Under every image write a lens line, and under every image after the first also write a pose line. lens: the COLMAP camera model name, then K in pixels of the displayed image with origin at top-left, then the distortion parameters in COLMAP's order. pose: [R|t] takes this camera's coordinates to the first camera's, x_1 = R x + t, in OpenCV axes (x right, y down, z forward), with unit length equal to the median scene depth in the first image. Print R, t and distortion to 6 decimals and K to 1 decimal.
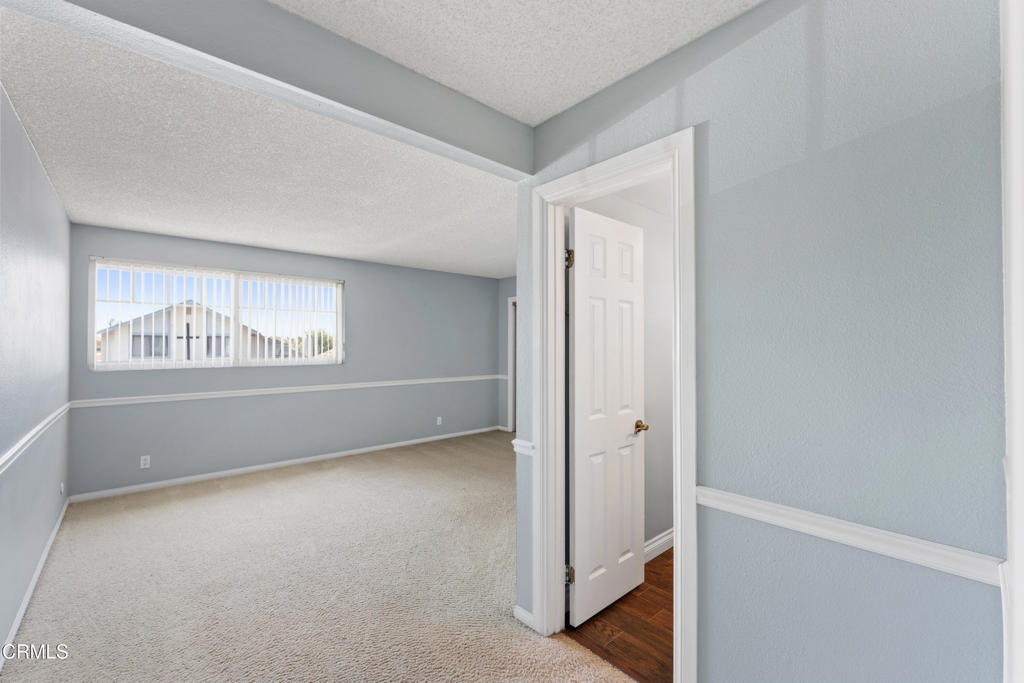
lens RADIAL K [[430.4, 0, 515.0], [0, 430.4, 342.4], [0, 0, 1]] dist [0.001160, -0.000161]
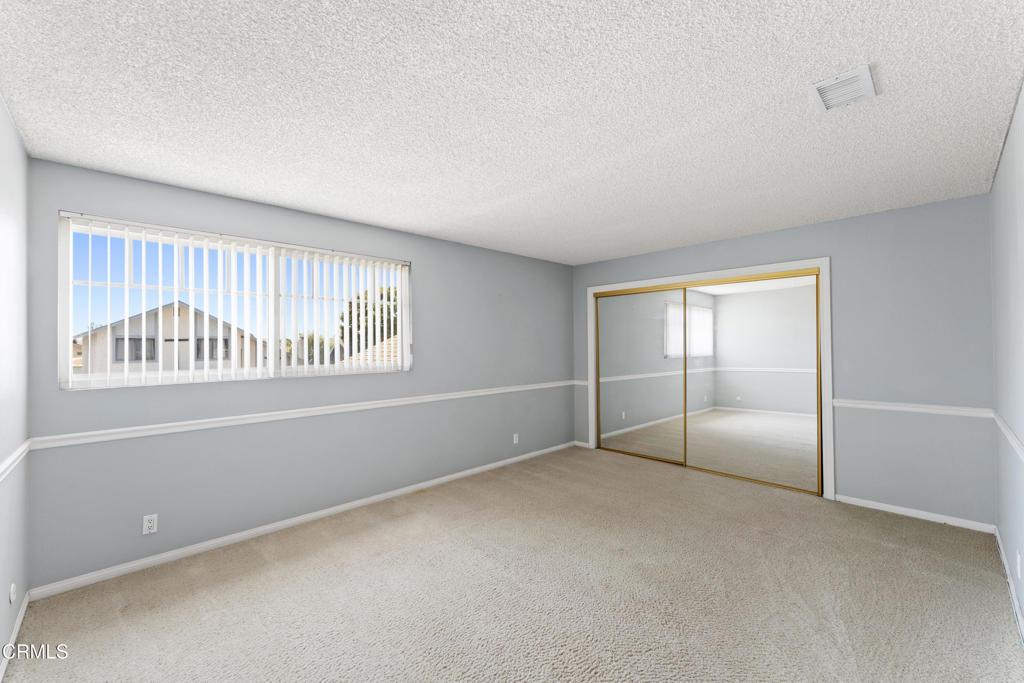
lens RADIAL K [[408.3, 0, 508.8], [0, 408.3, 342.1], [0, 0, 1]] dist [-0.001829, 0.000107]
pose [[0.999067, -0.008561, 0.042325, -0.257316], [0.008602, 0.999963, -0.000786, 0.000708], [-0.042317, 0.001150, 0.999104, 0.271086]]
